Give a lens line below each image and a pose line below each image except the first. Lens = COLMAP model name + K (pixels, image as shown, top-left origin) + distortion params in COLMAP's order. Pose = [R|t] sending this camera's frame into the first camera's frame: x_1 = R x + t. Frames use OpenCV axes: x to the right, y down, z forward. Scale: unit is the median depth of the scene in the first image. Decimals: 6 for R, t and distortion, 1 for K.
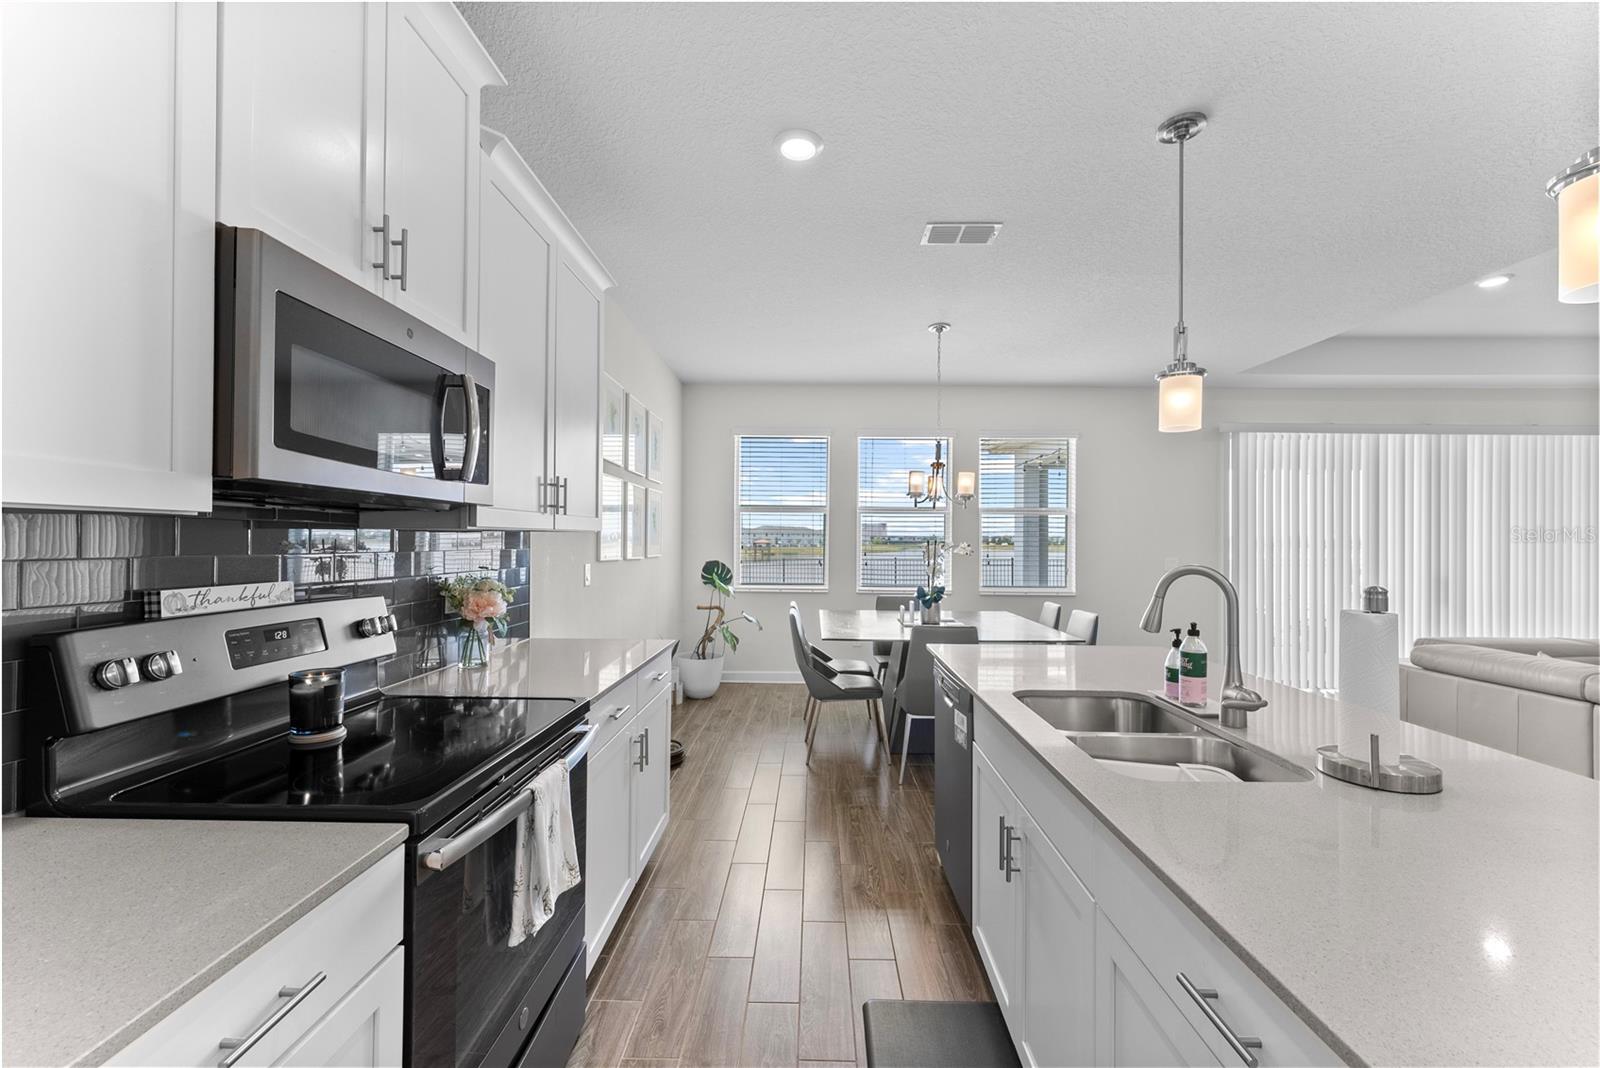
lens RADIAL K [[642.8, 0, 810.1], [0, 642.8, 536.5], [0, 0, 1]] dist [0.001293, -0.000090]
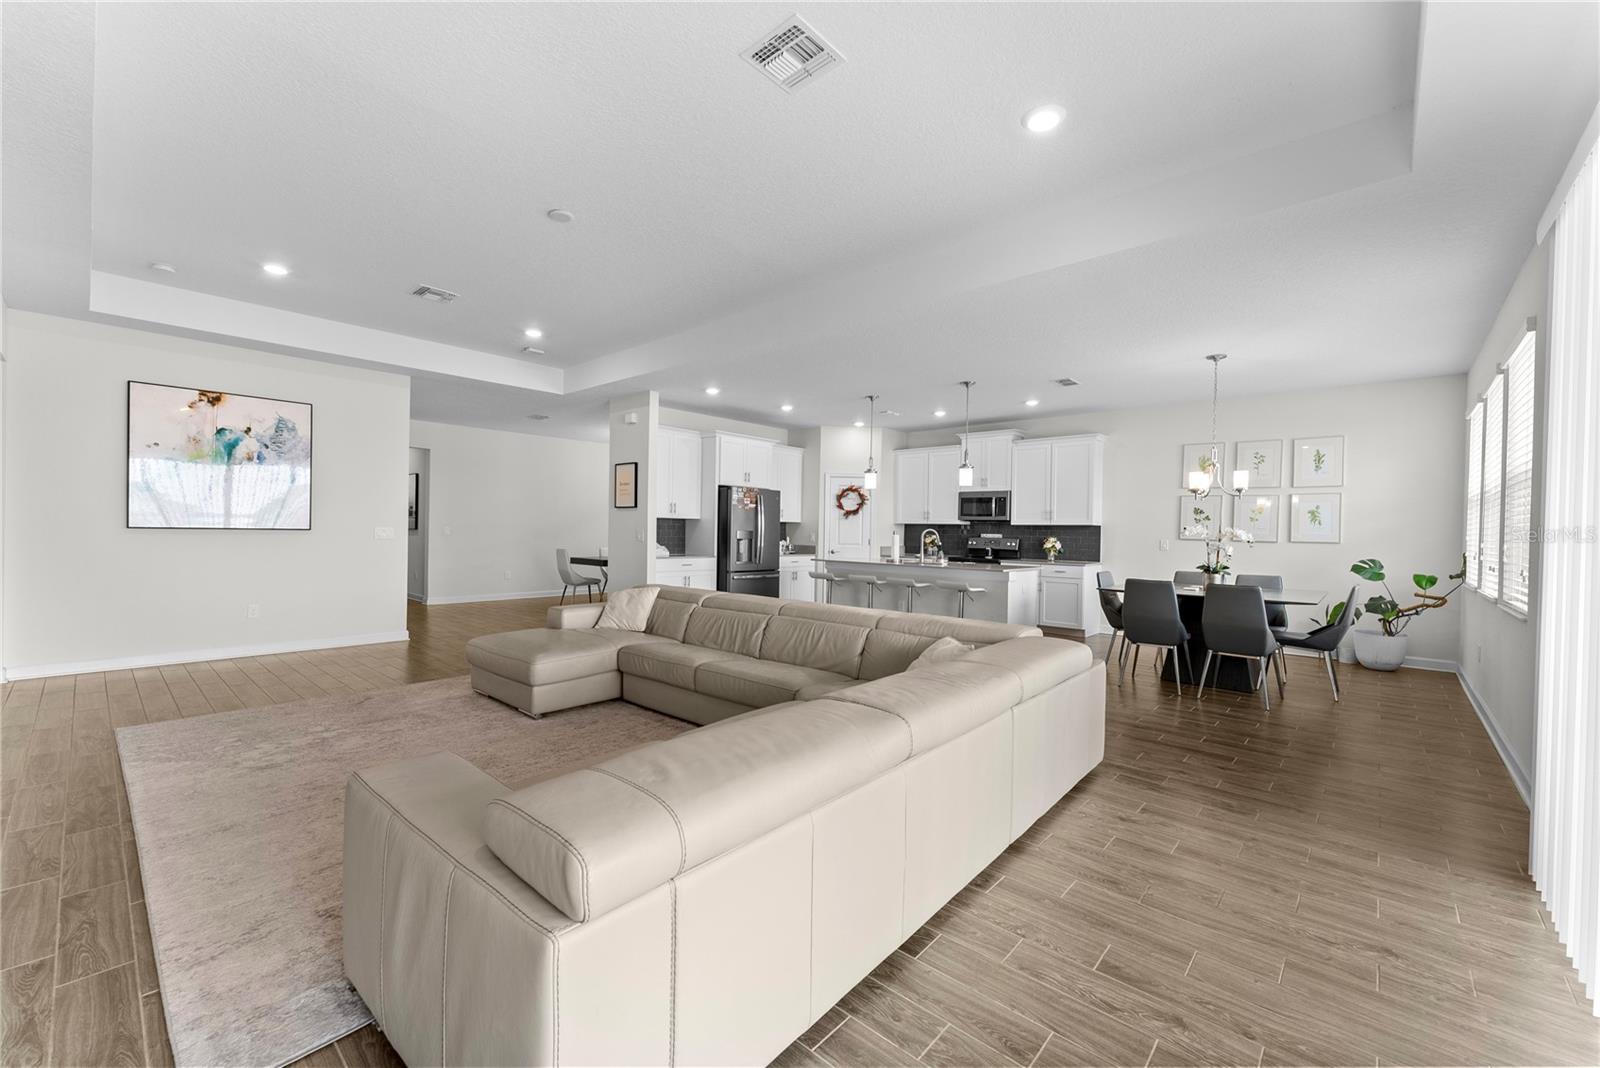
lens RADIAL K [[642.8, 0, 810.1], [0, 642.8, 536.5], [0, 0, 1]] dist [0.001293, -0.000090]
pose [[-0.651931, -0.013589, -0.758156, 3.315866], [-0.017640, 0.999841, -0.002753, 0.091898], [0.758073, 0.011579, -0.652067, 2.399627]]
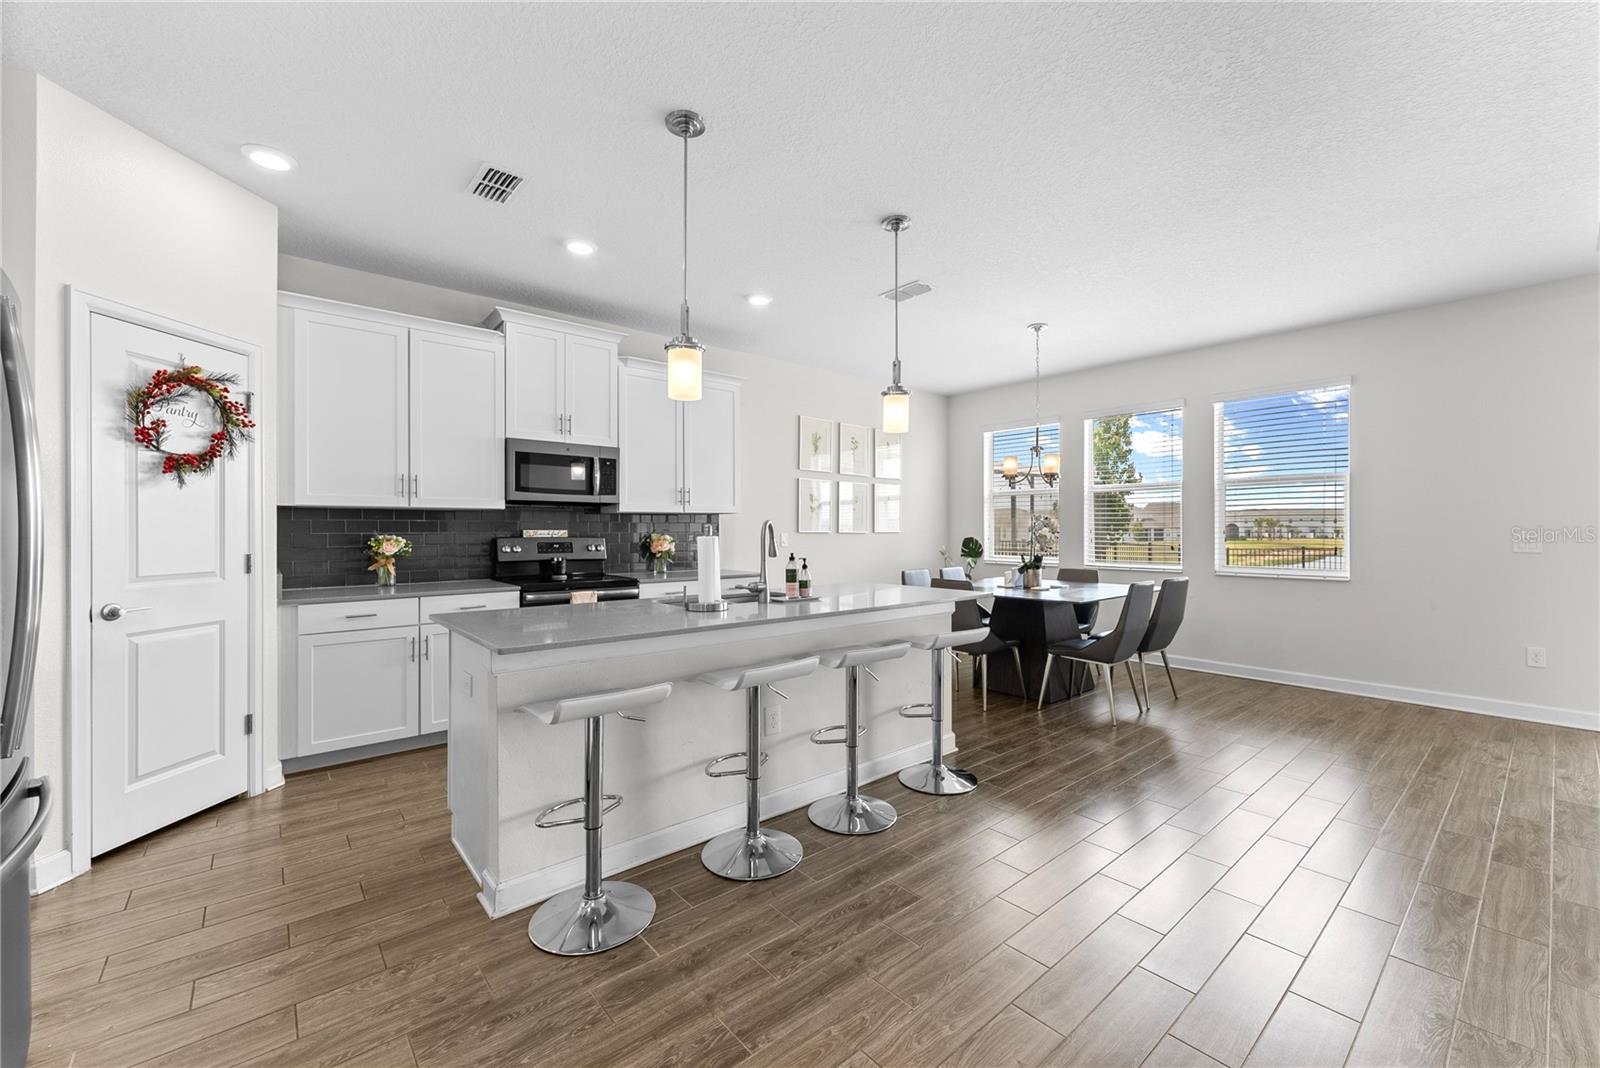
lens RADIAL K [[630.6, 0, 792.4], [0, 630.6, 533.6], [0, 0, 1]] dist [0.000116, 0.000108]
pose [[0.655911, -0.000444, -0.754838, 1.497564], [0.009703, 0.999922, 0.007844, 0.049577], [0.754776, -0.012469, 0.655864, -0.117787]]
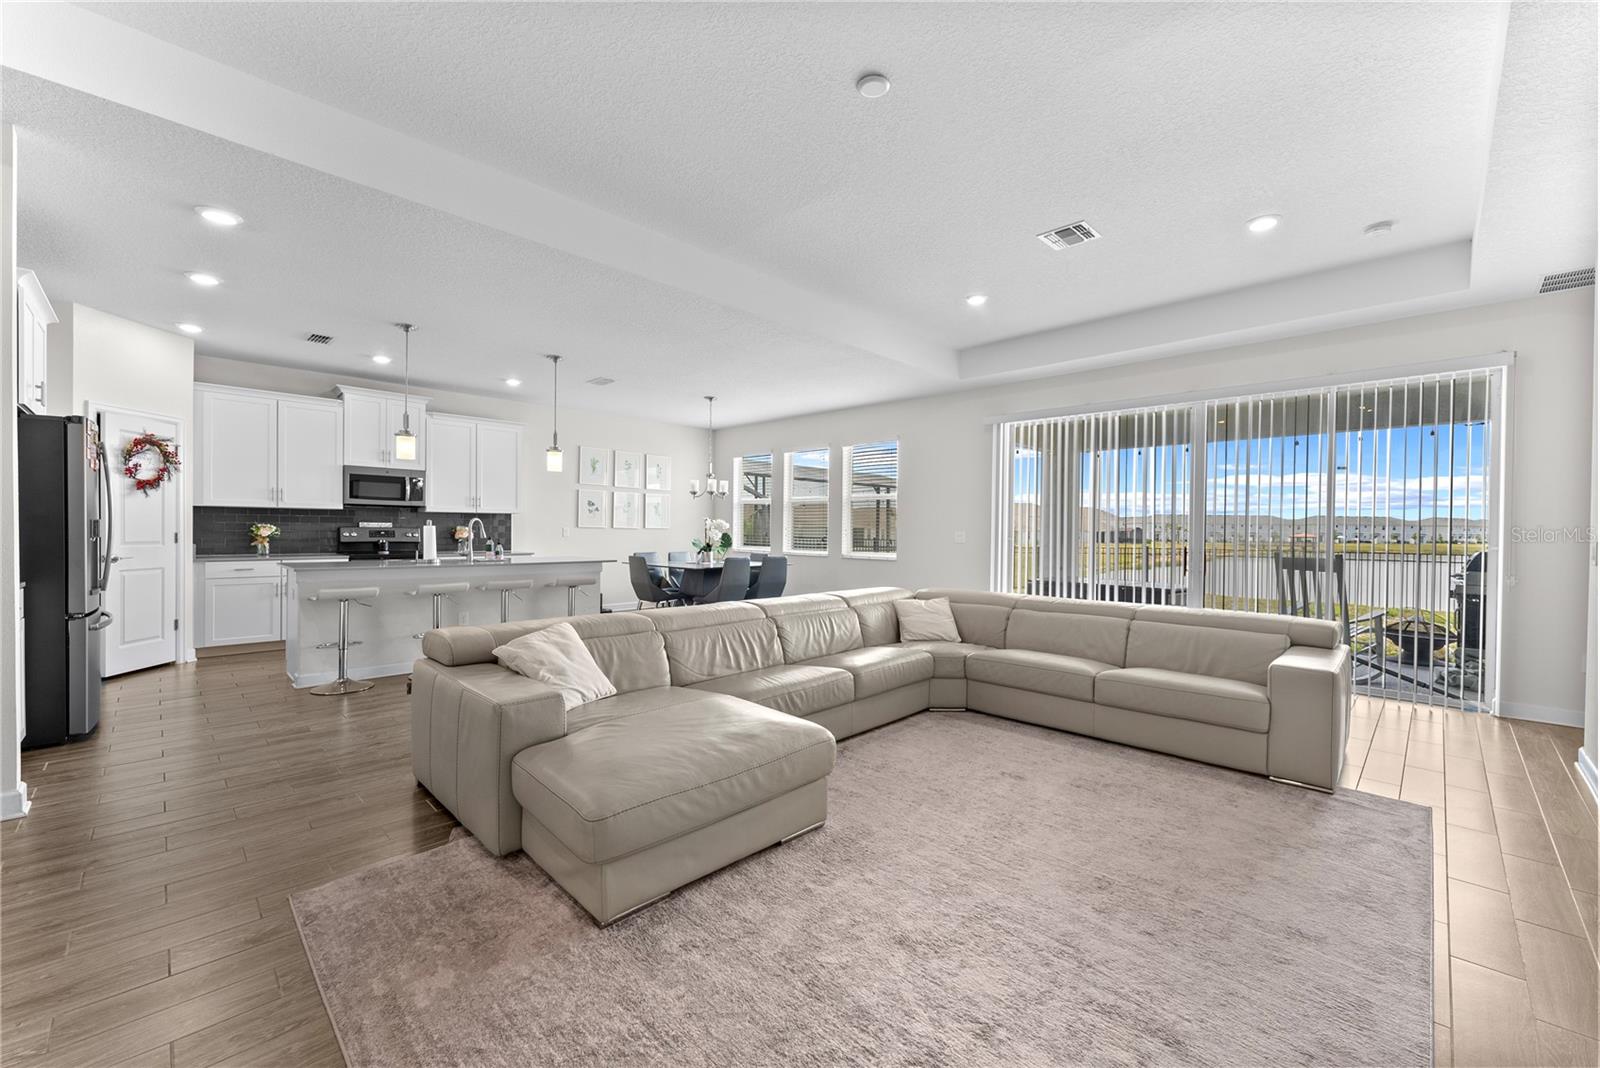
lens RADIAL K [[648.9, 0, 800.0], [0, 648.9, 534.0], [0, 0, 1]] dist [0.002202, -0.000158]
pose [[0.721463, 0.004429, -0.692439, 3.218544], [-0.000680, 0.999984, 0.005687, 0.083144], [0.692453, -0.003632, 0.721454, -0.259676]]
